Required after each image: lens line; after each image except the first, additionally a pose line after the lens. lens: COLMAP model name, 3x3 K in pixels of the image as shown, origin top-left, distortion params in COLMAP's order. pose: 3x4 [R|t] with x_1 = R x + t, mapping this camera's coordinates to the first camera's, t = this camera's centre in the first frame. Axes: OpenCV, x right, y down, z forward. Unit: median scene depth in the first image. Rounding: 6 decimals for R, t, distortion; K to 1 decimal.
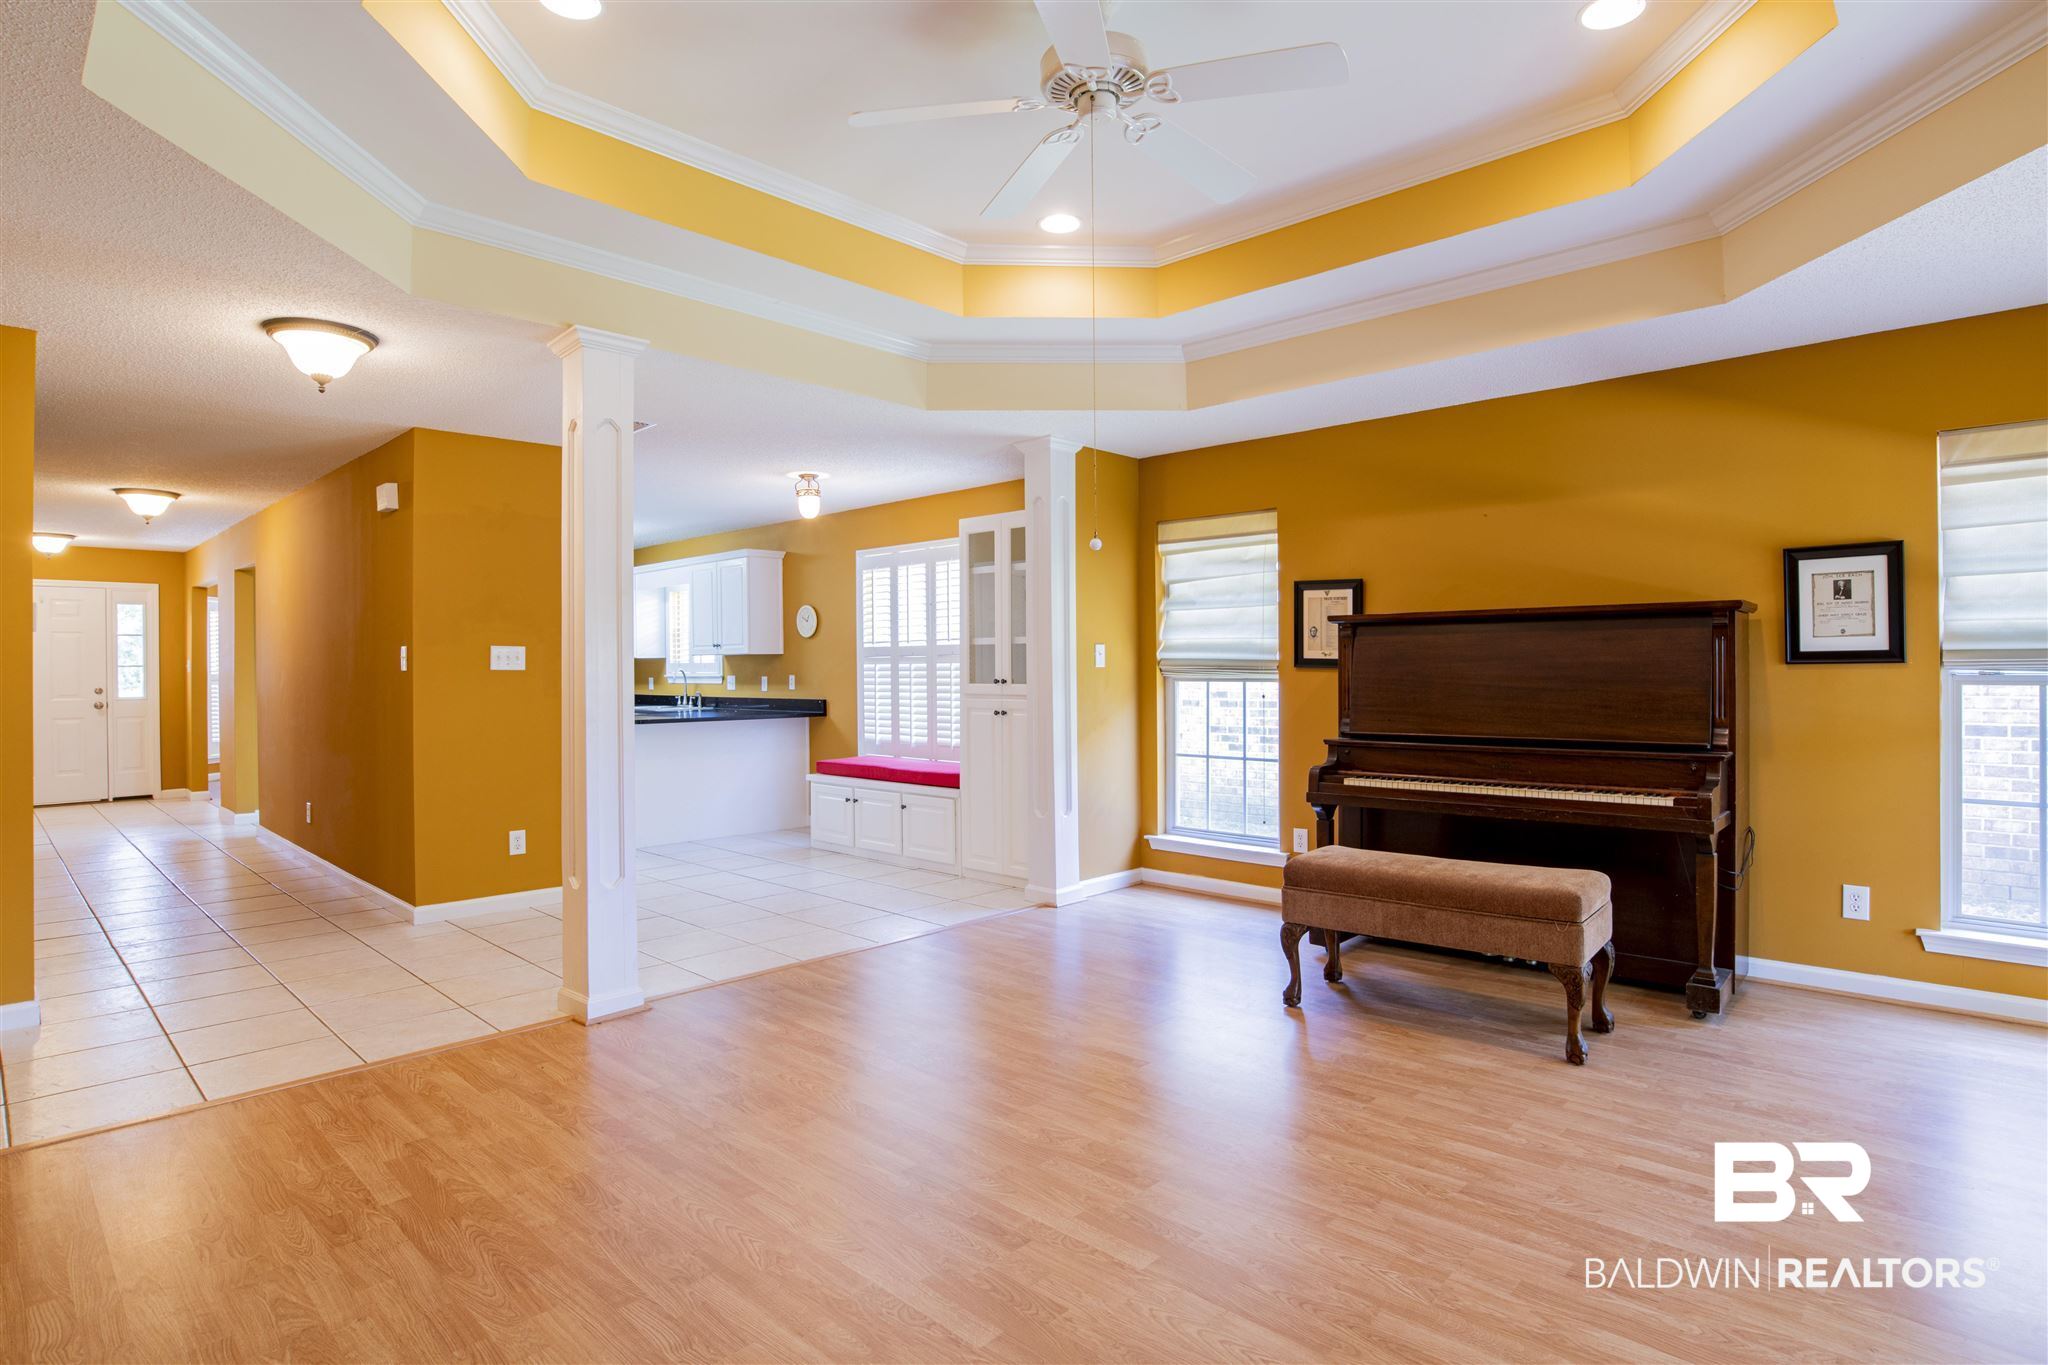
lens RADIAL K [[1046.5, 0, 1033.2], [0, 1046.5, 670.4], [0, 0, 1]] dist [-0.058435, 0.018193]
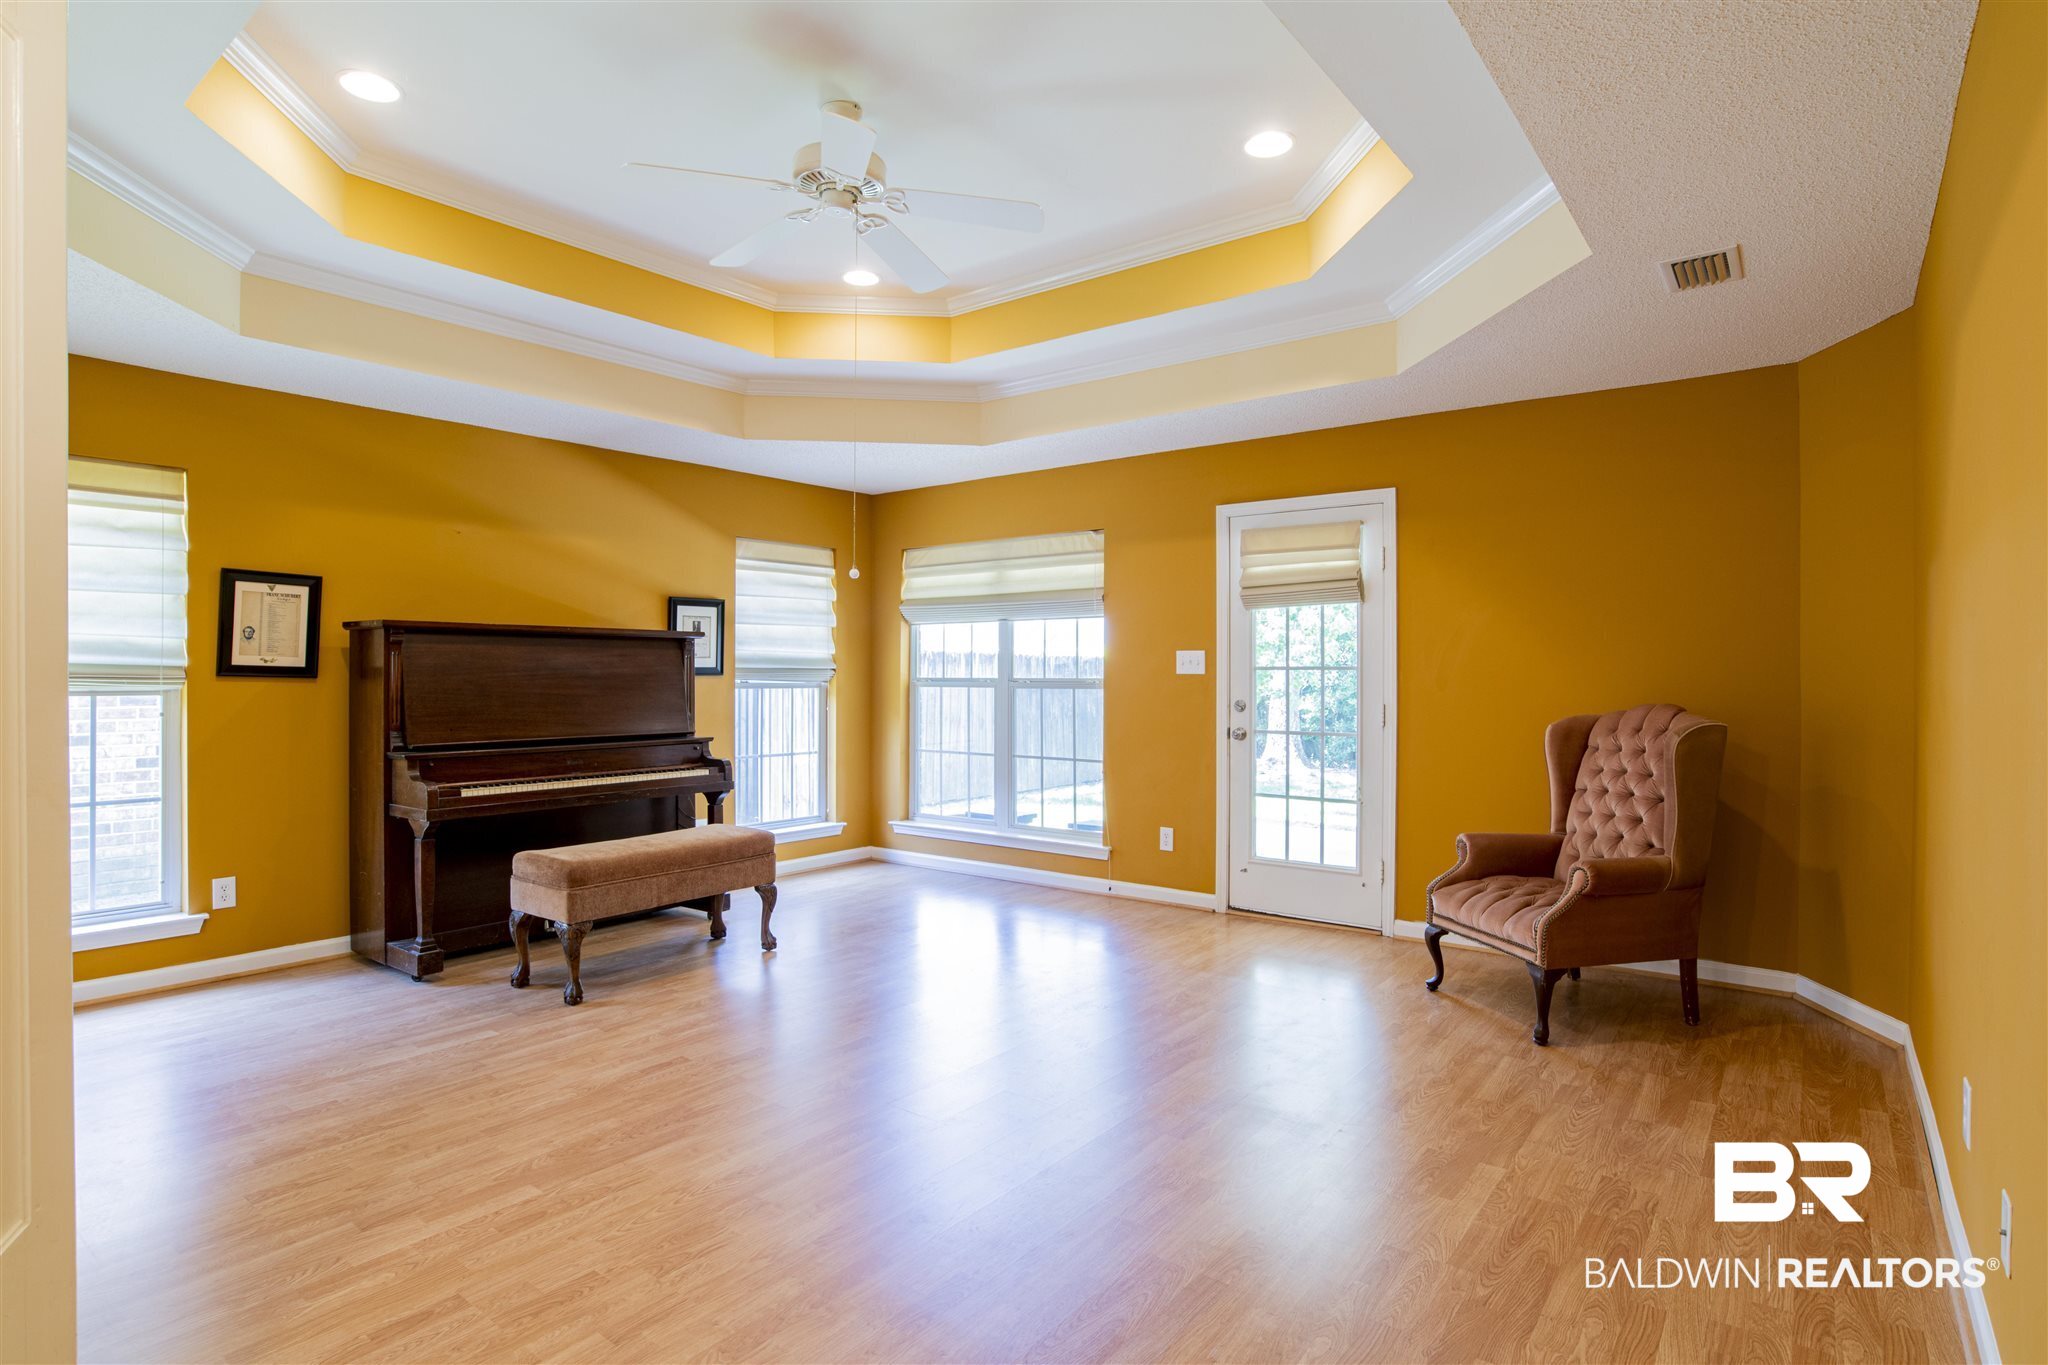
lens RADIAL K [[1046.5, 0, 1032.8], [0, 1046.5, 676.6], [0, 0, 1]] dist [-0.058435, 0.018193]
pose [[-0.091952, 0.004531, 0.995753, -0.525276], [0.000699, 0.999990, -0.004485, 0.001401], [-0.995763, 0.000284, -0.091955, 0.411719]]
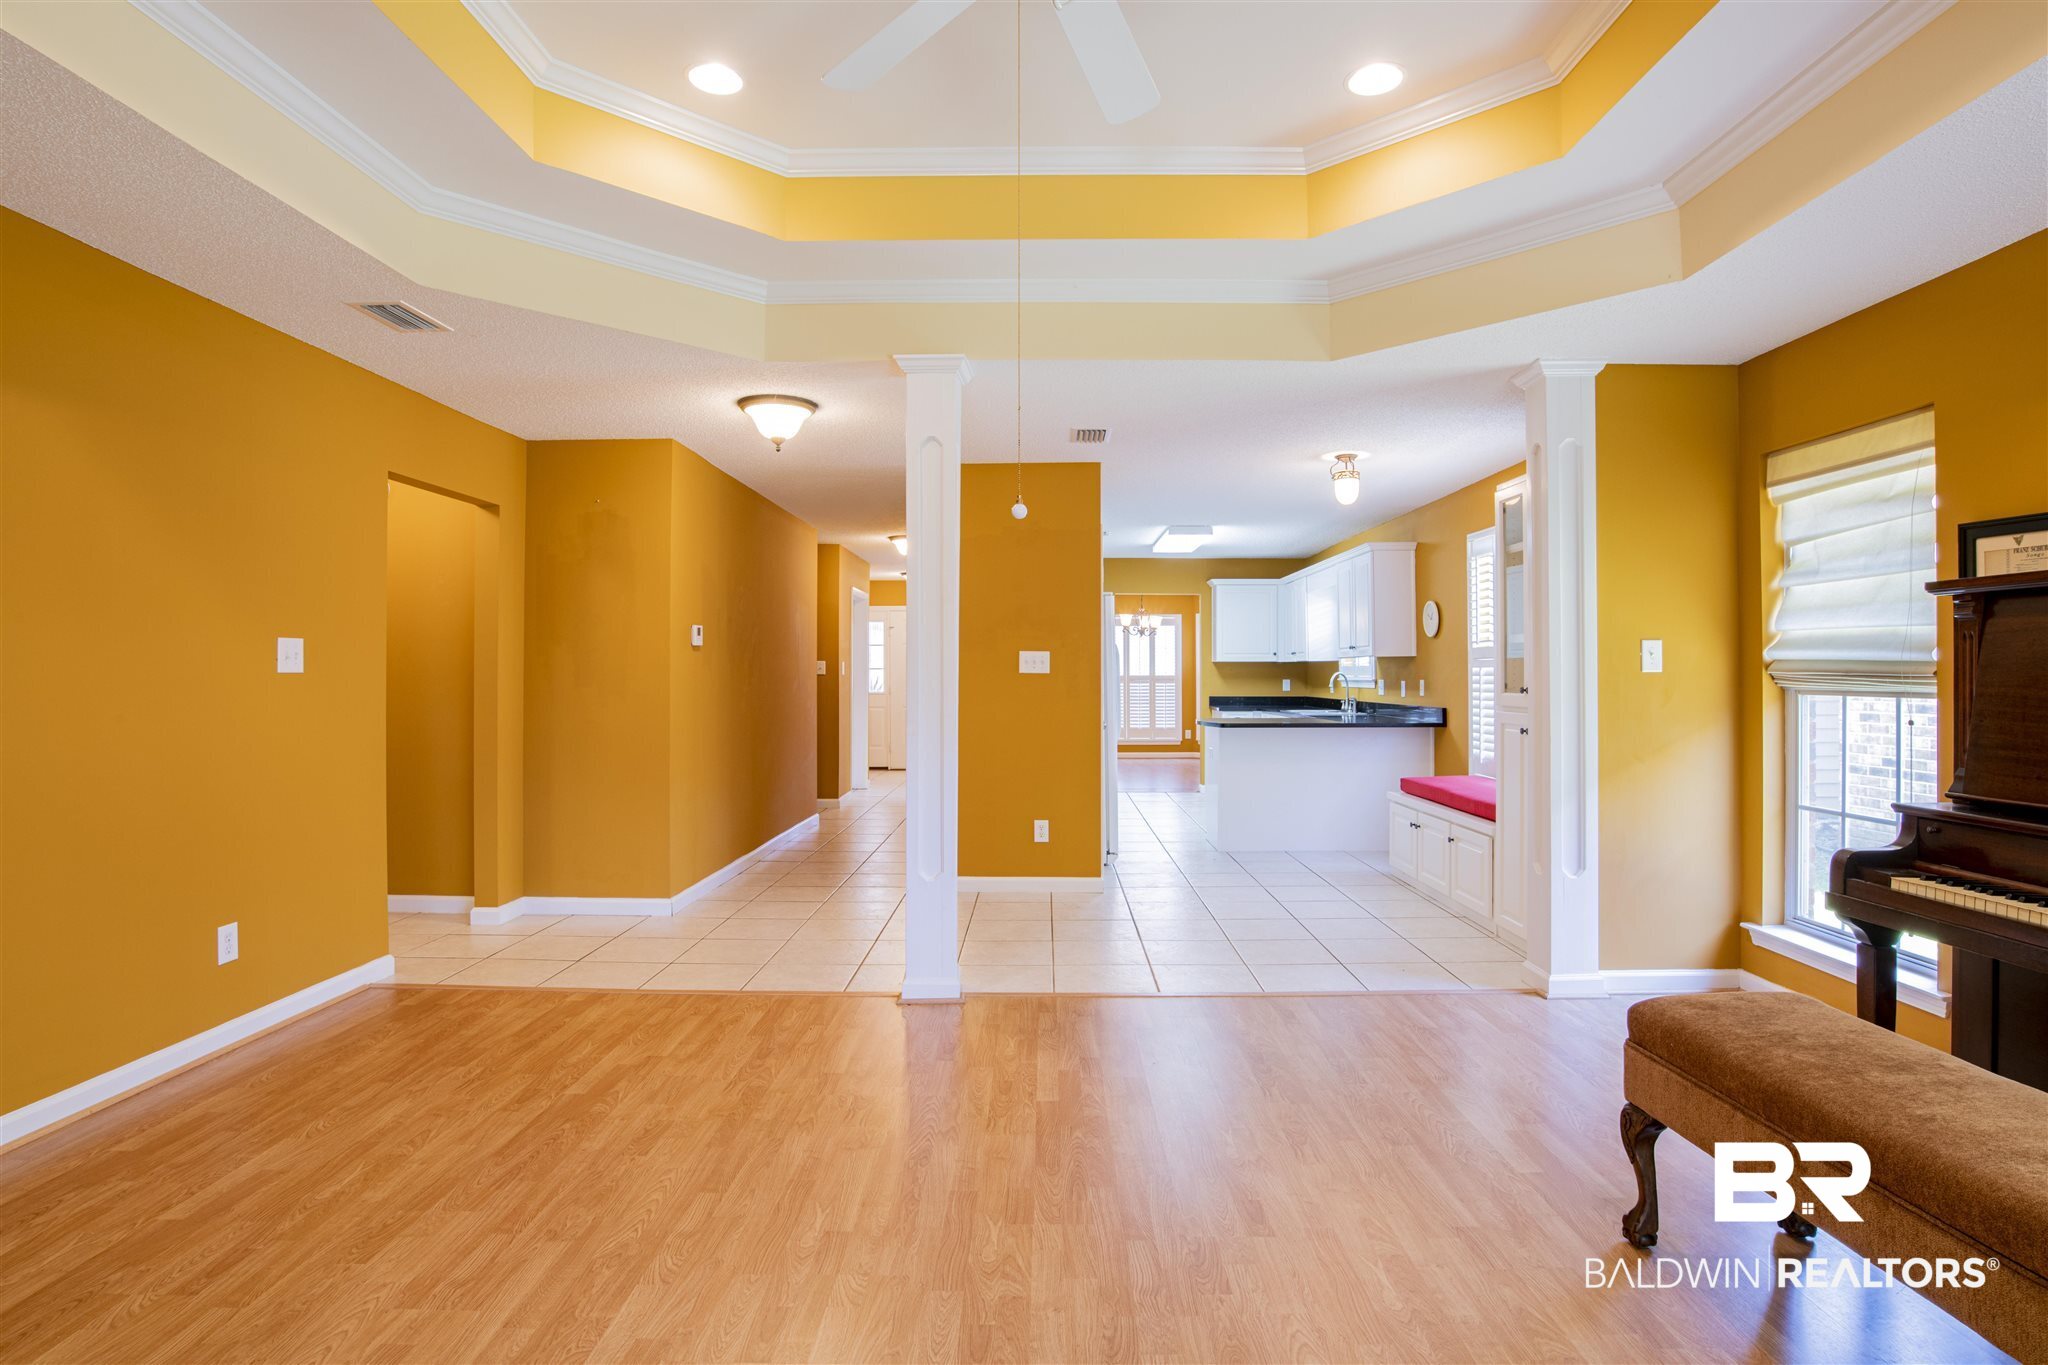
lens RADIAL K [[1046.5, 0, 1041.6], [0, 1046.5, 673.0], [0, 0, 1]] dist [-0.058435, 0.018193]
pose [[0.681083, 0.004337, -0.732193, 0.284826], [-0.004015, 0.999990, 0.002189, -0.002624], [0.732195, 0.001449, 0.681093, 0.225177]]
